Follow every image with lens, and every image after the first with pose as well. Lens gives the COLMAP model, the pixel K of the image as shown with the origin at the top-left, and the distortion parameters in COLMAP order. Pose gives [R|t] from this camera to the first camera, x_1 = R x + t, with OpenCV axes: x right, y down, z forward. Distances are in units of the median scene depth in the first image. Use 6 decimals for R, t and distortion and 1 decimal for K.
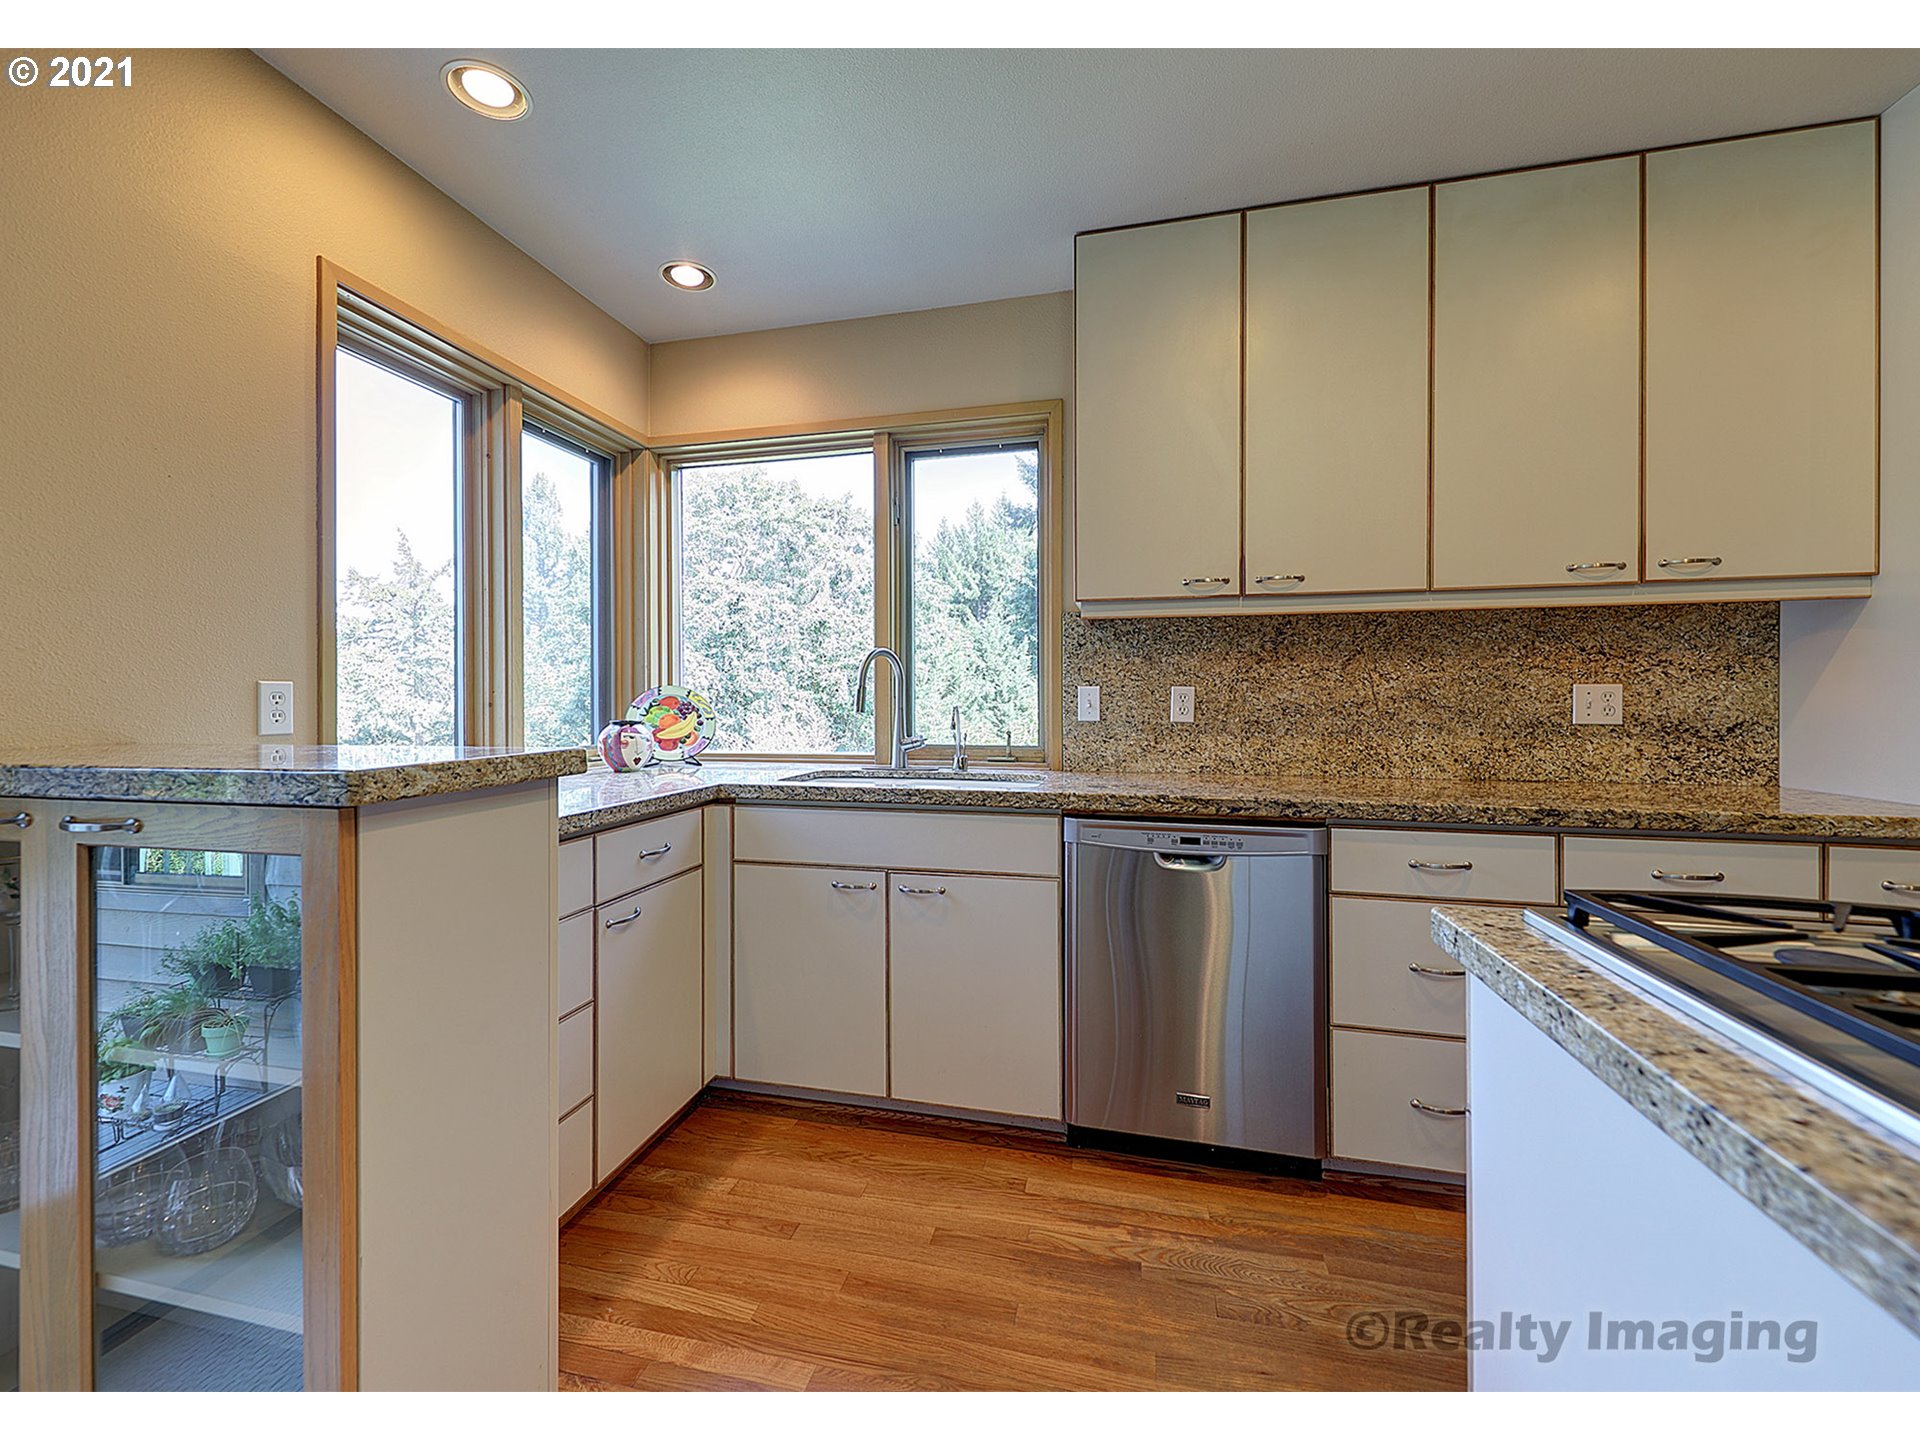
lens RADIAL K [[789.2, 0, 954.1], [0, 789.2, 700.9], [0, 0, 1]] dist [0.001503, 0.000116]
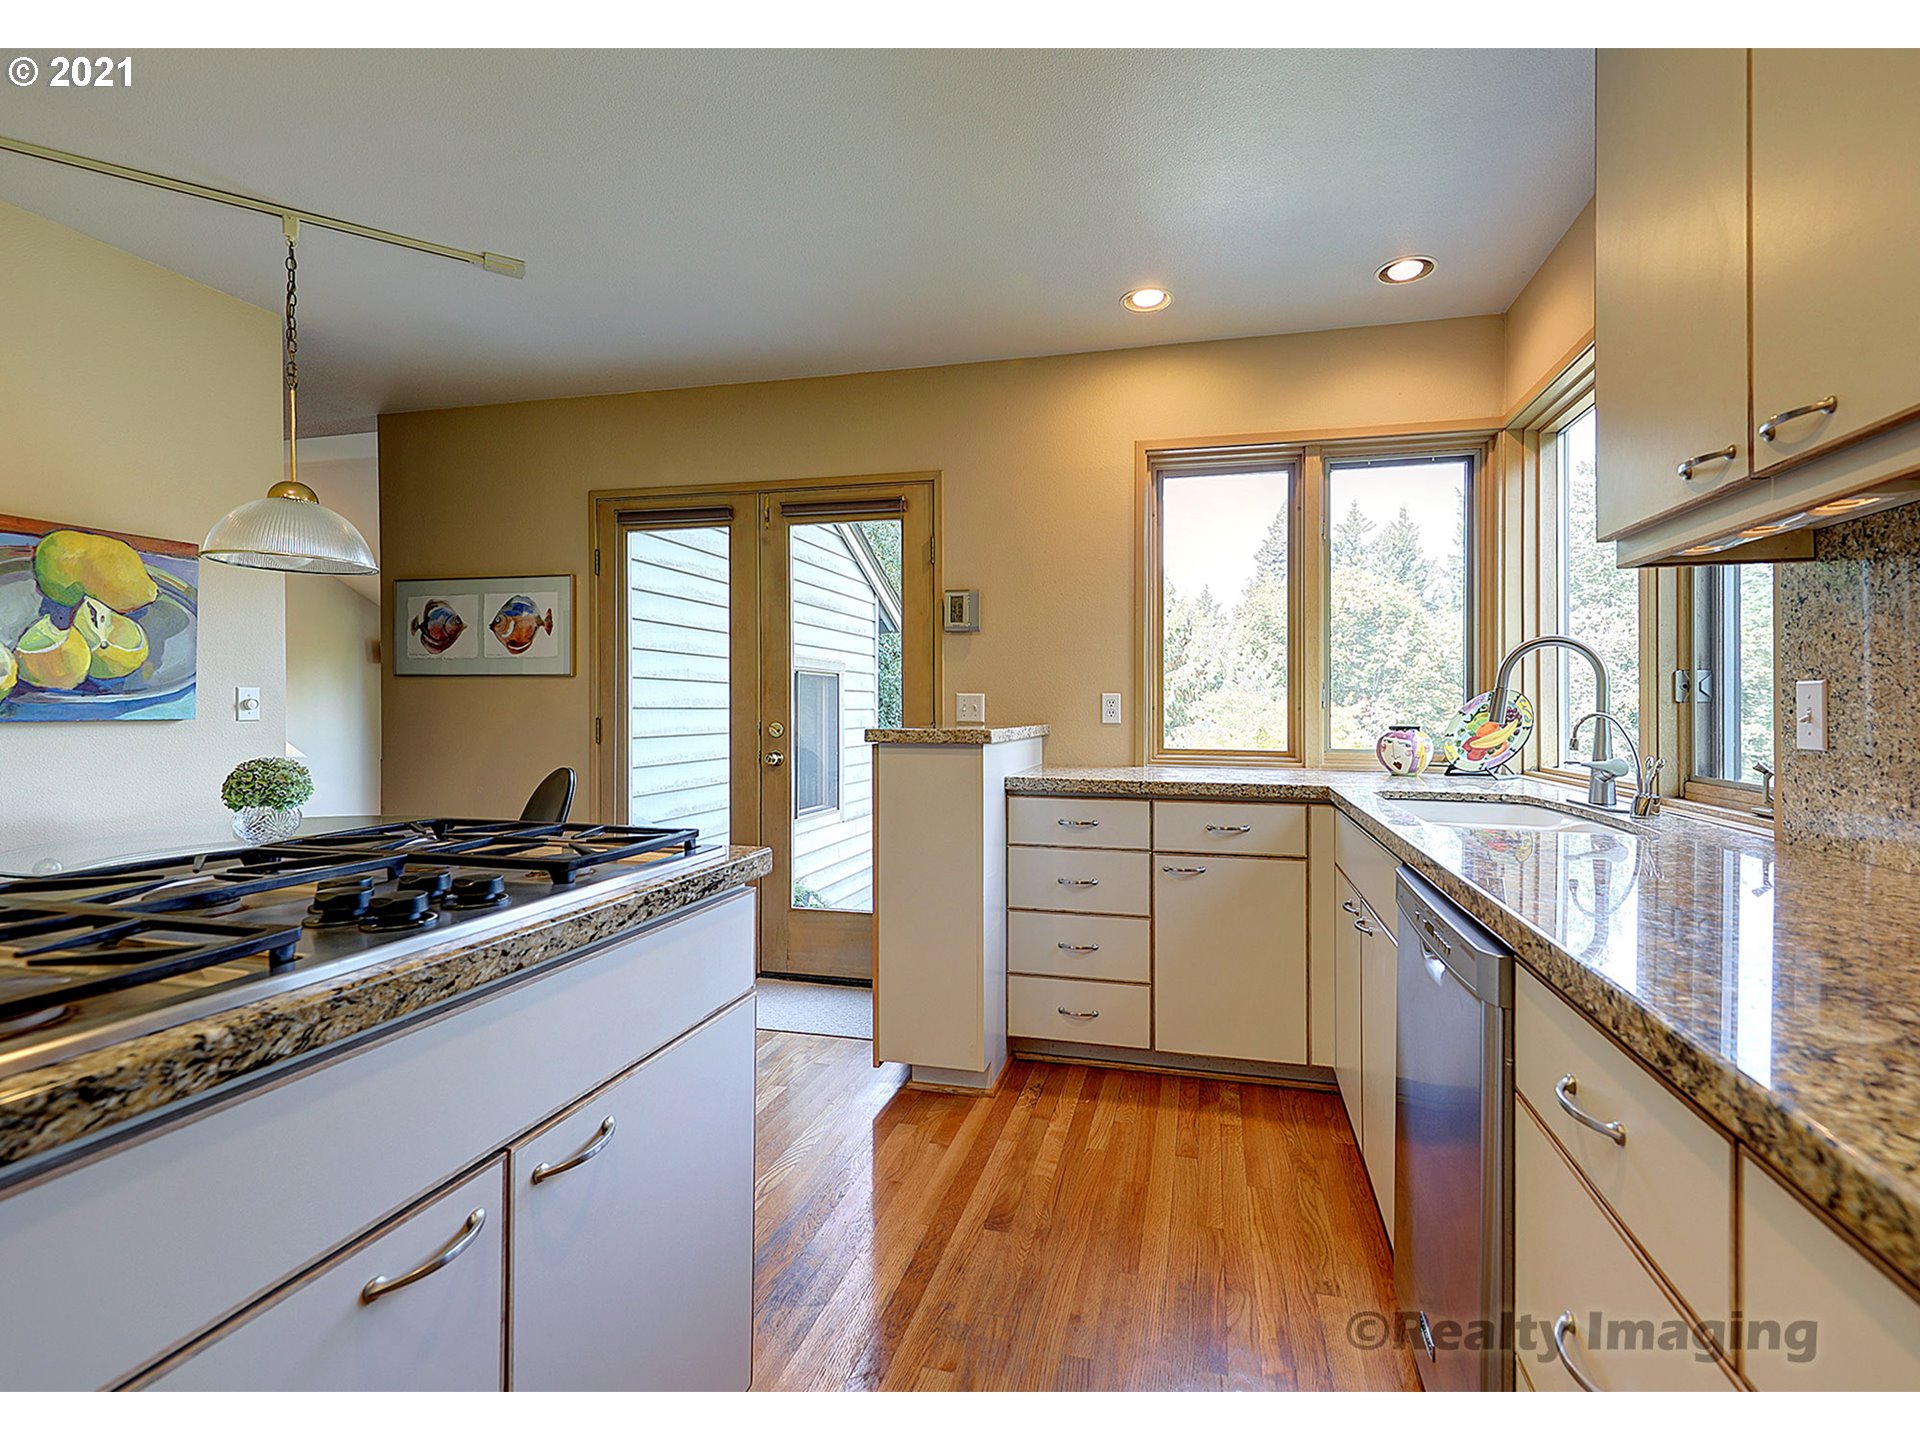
lens RADIAL K [[897.6, 0, 961.4], [0, 897.6, 710.6], [0, 0, 1]] dist [0.000425, 0.000032]
pose [[-0.045269, 0.008816, -0.998936, 0.936152], [-0.005712, 0.999942, 0.009084, -0.002006], [0.998959, 0.006117, -0.045216, 0.591464]]
